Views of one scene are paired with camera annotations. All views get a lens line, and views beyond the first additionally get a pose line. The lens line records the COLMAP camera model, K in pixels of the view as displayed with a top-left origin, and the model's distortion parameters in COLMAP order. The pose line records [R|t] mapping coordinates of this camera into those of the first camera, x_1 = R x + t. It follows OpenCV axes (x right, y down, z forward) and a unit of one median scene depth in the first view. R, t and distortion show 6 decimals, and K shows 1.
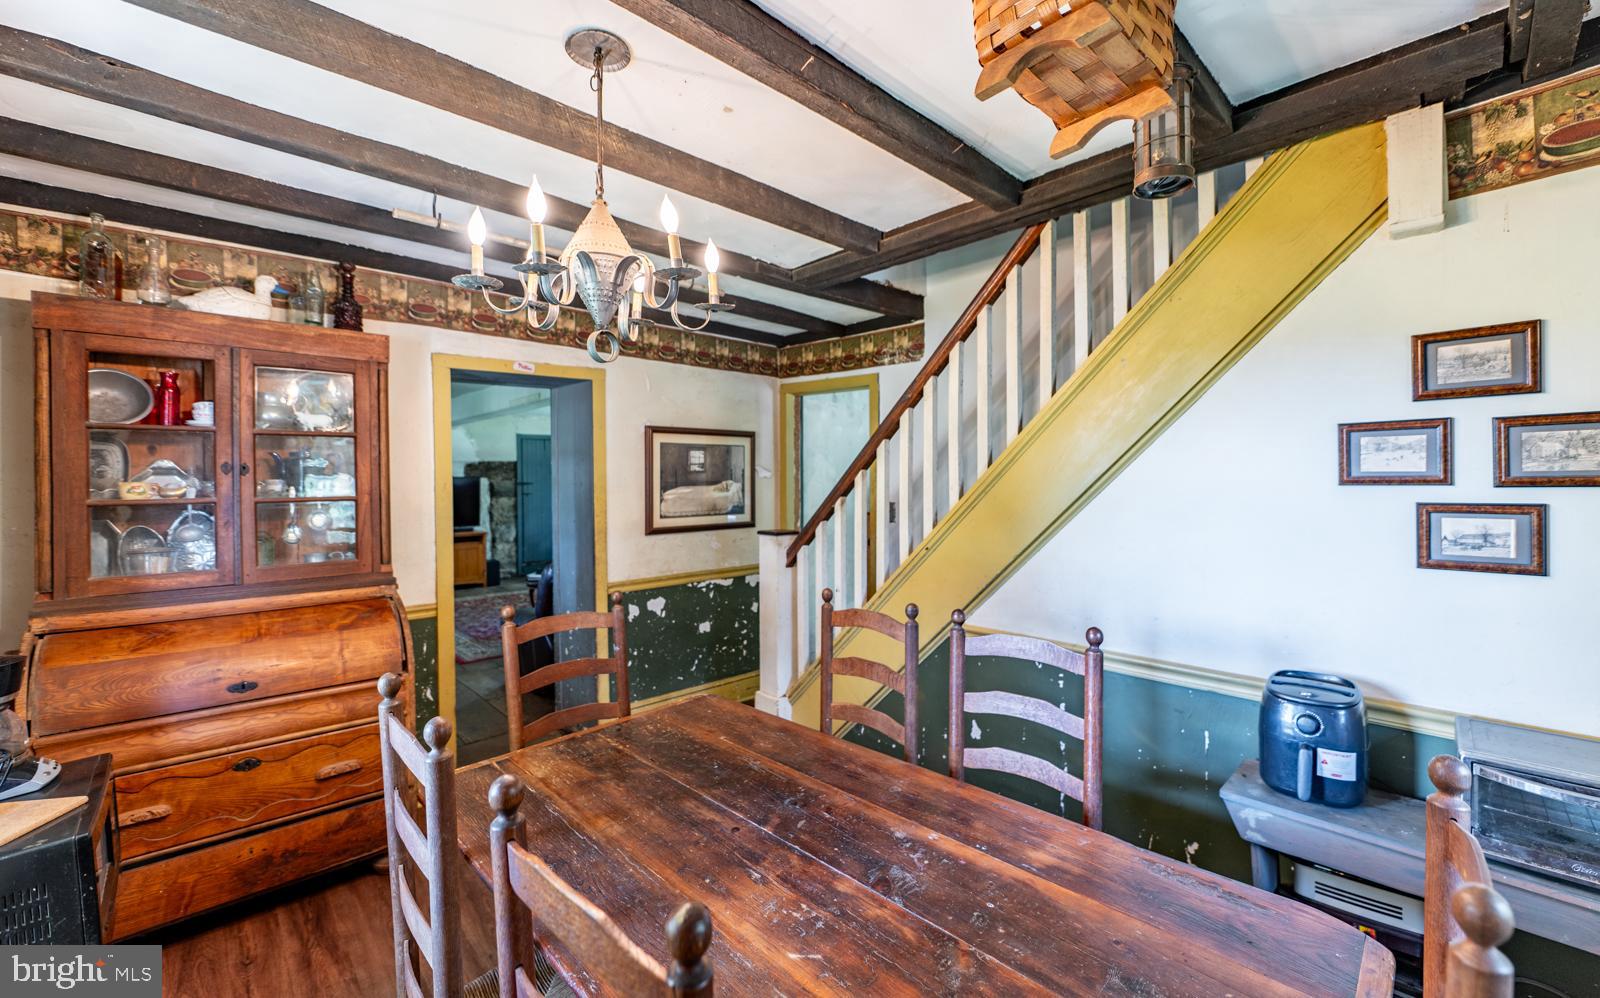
lens RADIAL K [[638.2, 0, 798.8], [0, 638.2, 486.7], [0, 0, 1]] dist [-0.003297, -0.001580]
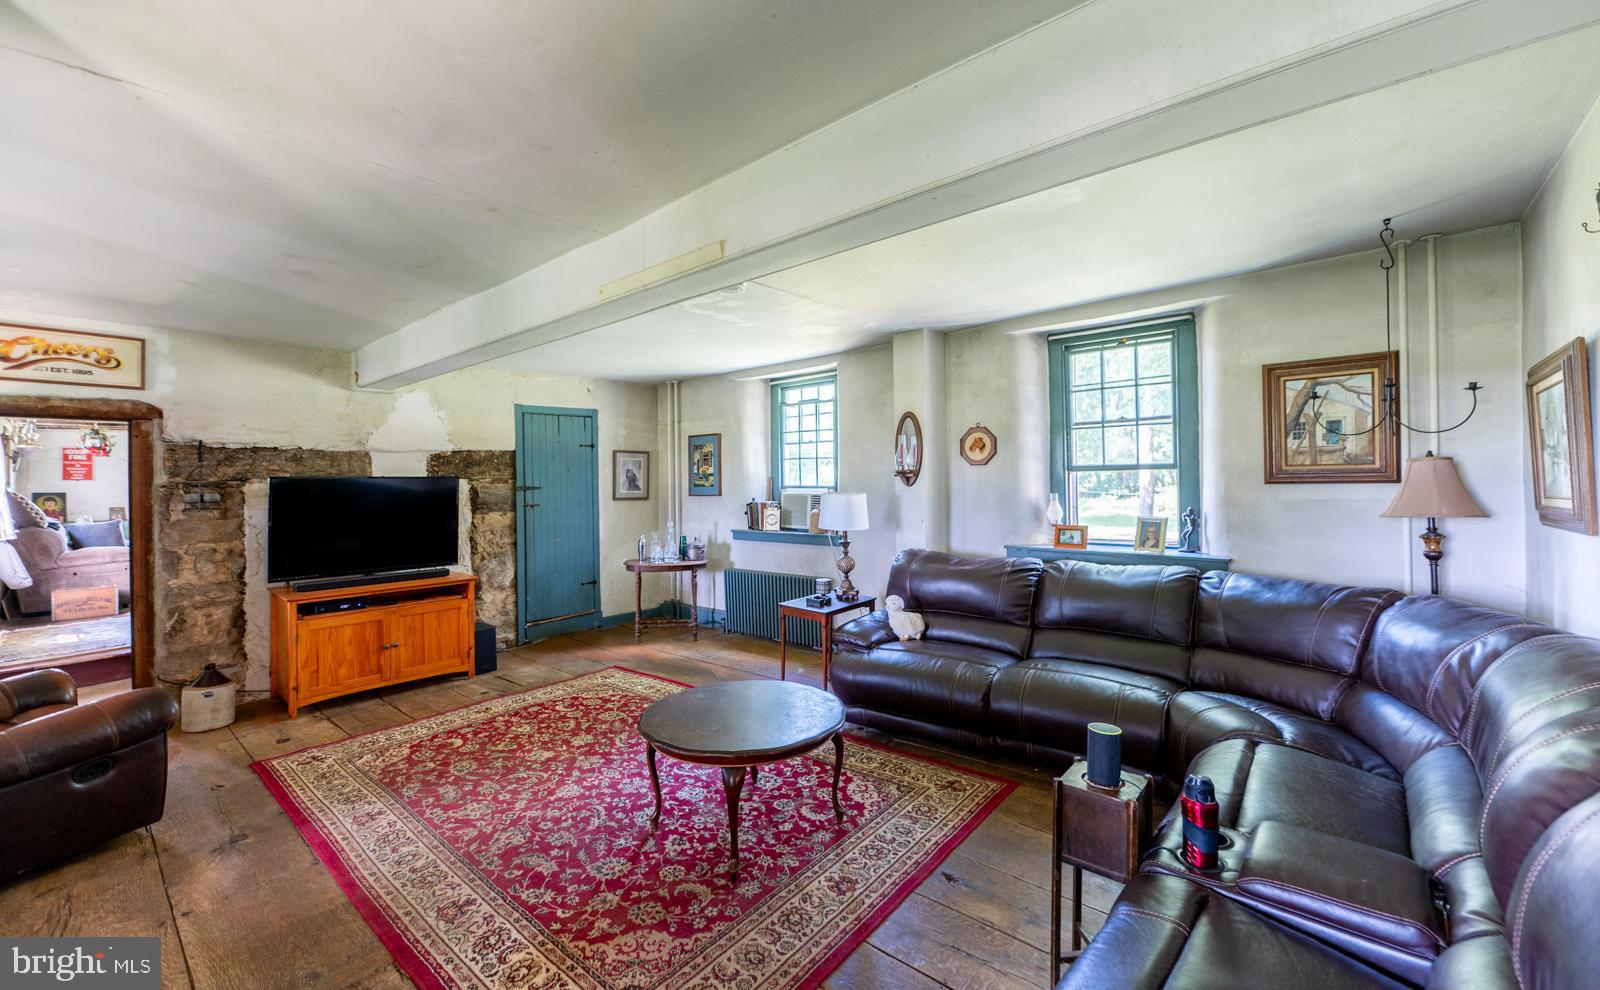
lens RADIAL K [[641.5, 0, 793.4], [0, 641.5, 481.4], [0, 0, 1]] dist [0.000556, -0.000190]
pose [[0.994634, -0.007033, 0.103220, -0.250547], [0.008436, 0.999878, -0.013168, -0.001434], [-0.103115, 0.013968, 0.994571, 0.385651]]
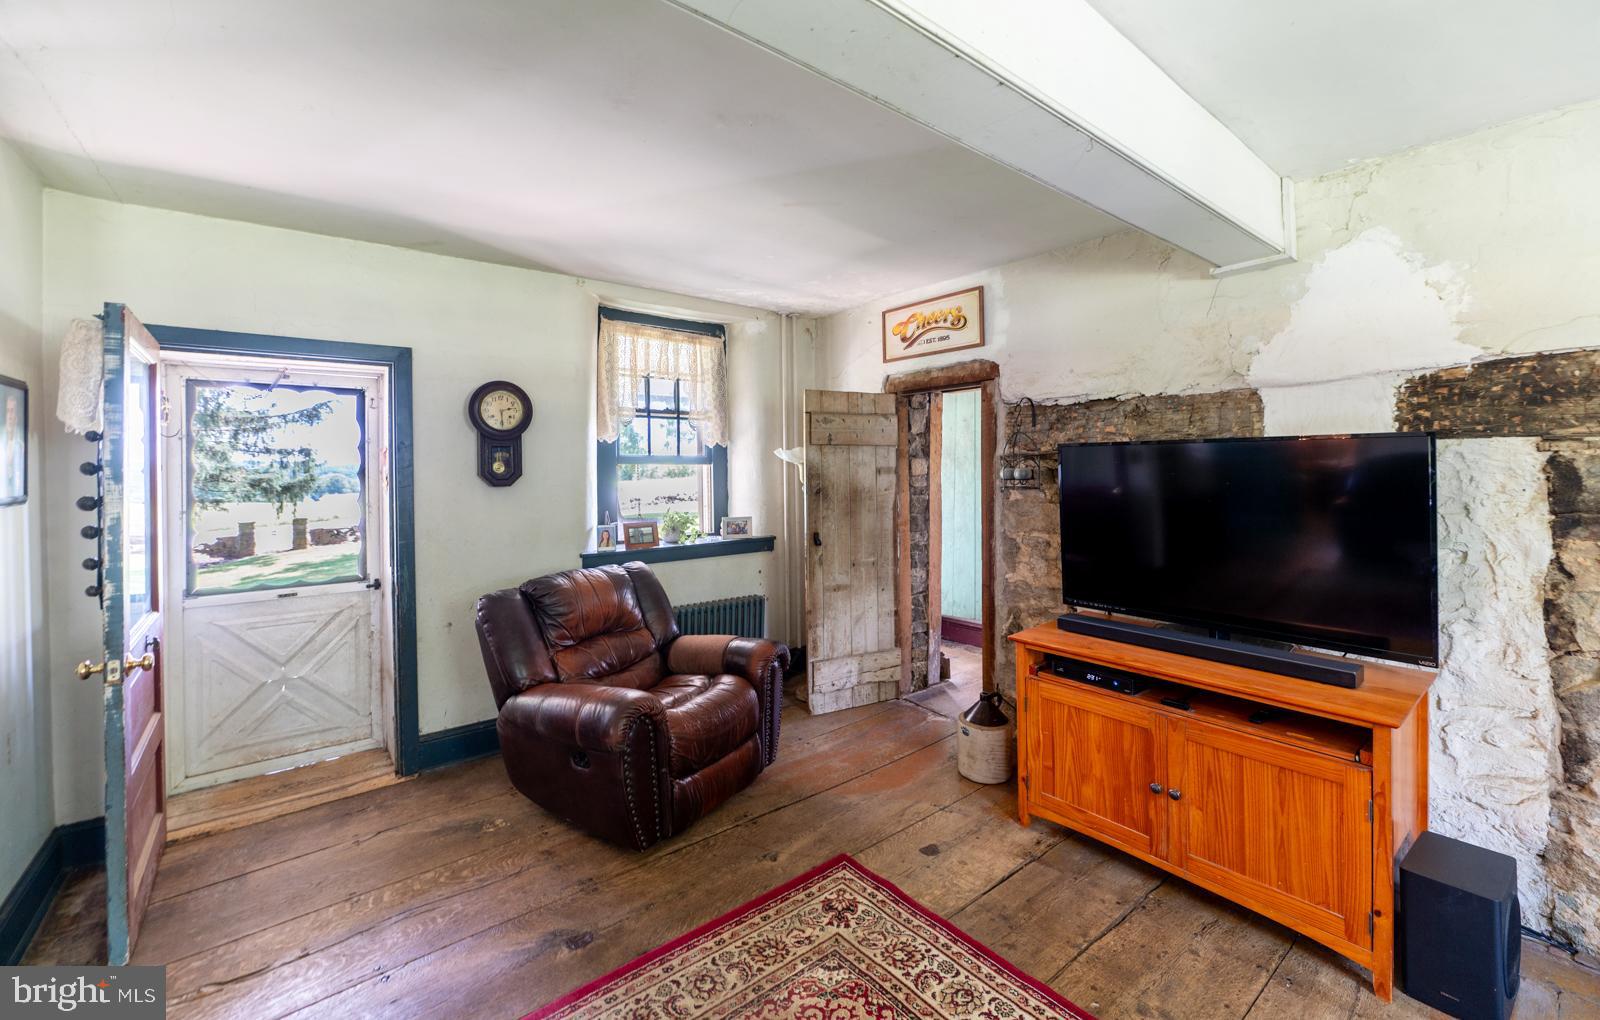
lens RADIAL K [[642.7, 0, 816.8], [0, 642.7, 464.7], [0, 0, 1]] dist [-0.008640, 0.000077]
pose [[-0.067793, 0.006266, -0.997680, -0.264065], [0.001167, 0.999980, 0.006201, -0.005949], [0.997699, -0.000744, -0.067799, 0.771189]]
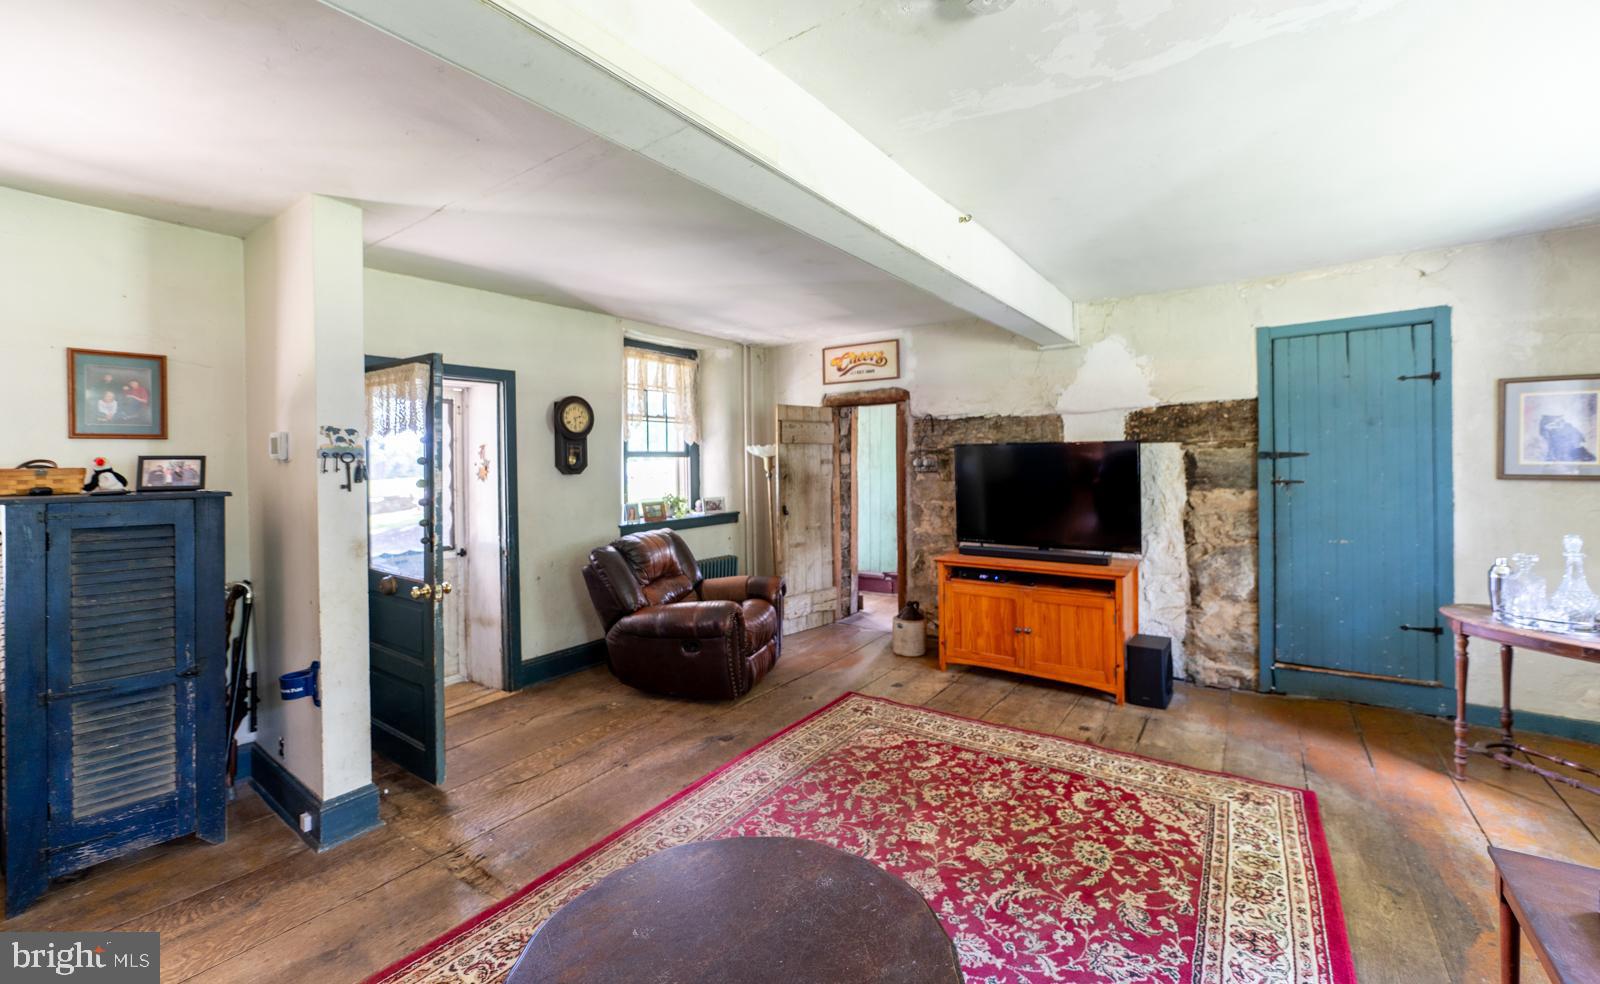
lens RADIAL K [[639.8, 0, 817.7], [0, 639.8, 459.4], [0, 0, 1]] dist [-0.004339, -0.000200]
pose [[0.213685, 0.007786, -0.976872, -0.116754], [0.002717, 0.999960, 0.008564, -0.006497], [0.976899, -0.004484, 0.213655, 0.658509]]
